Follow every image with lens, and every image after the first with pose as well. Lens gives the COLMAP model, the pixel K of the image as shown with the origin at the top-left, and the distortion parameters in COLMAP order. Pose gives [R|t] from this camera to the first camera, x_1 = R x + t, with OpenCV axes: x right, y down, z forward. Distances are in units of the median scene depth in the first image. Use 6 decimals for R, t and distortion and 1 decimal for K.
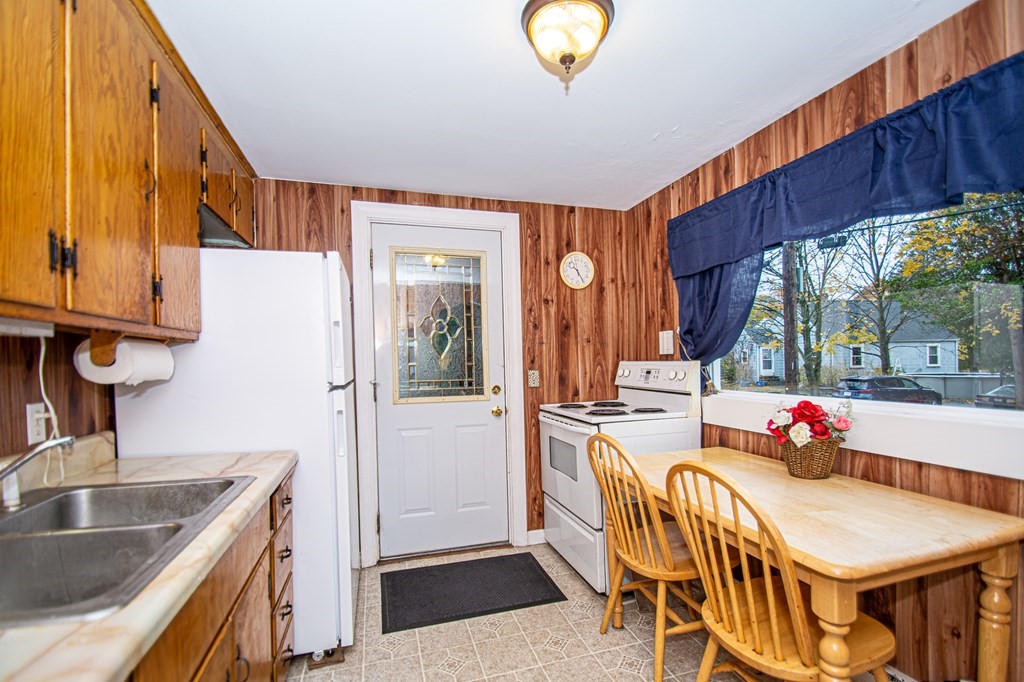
lens RADIAL K [[476.6, 0, 425.8], [0, 476.6, 355.7], [0, 0, 1]] dist [-0.000420, -0.014914]
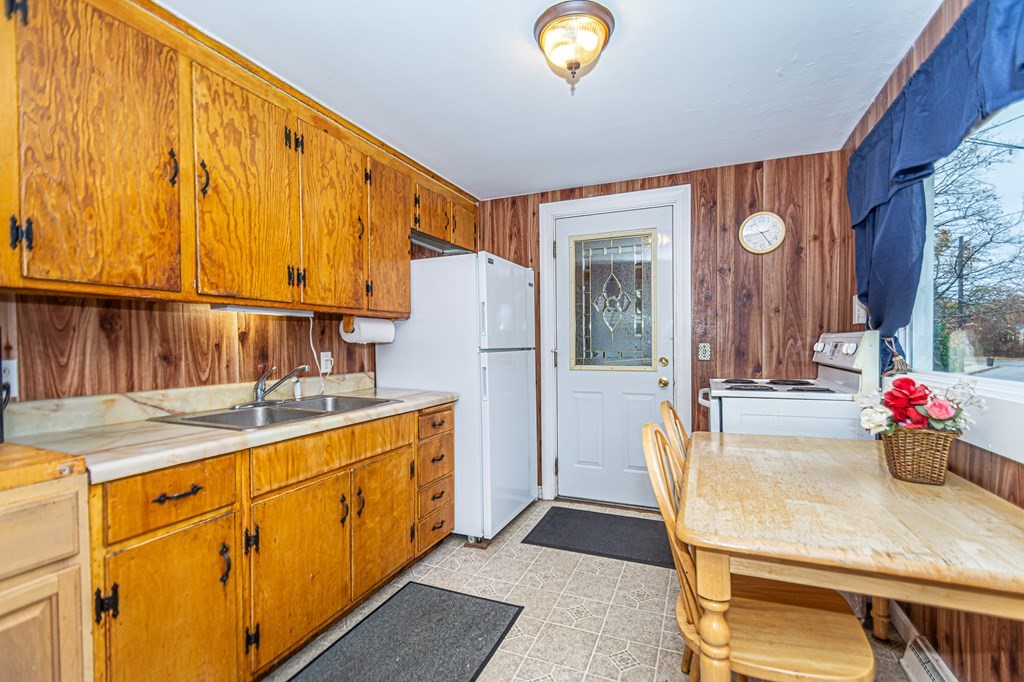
lens RADIAL K [[466.5, 0, 509.4], [0, 466.5, 350.7], [0, 0, 1]] dist [-0.000705, -0.000155]
pose [[0.761044, 0.018701, -0.648430, 0.568430], [-0.004330, 0.999709, 0.023750, 0.026600], [0.648686, -0.015267, 0.760903, 0.018216]]
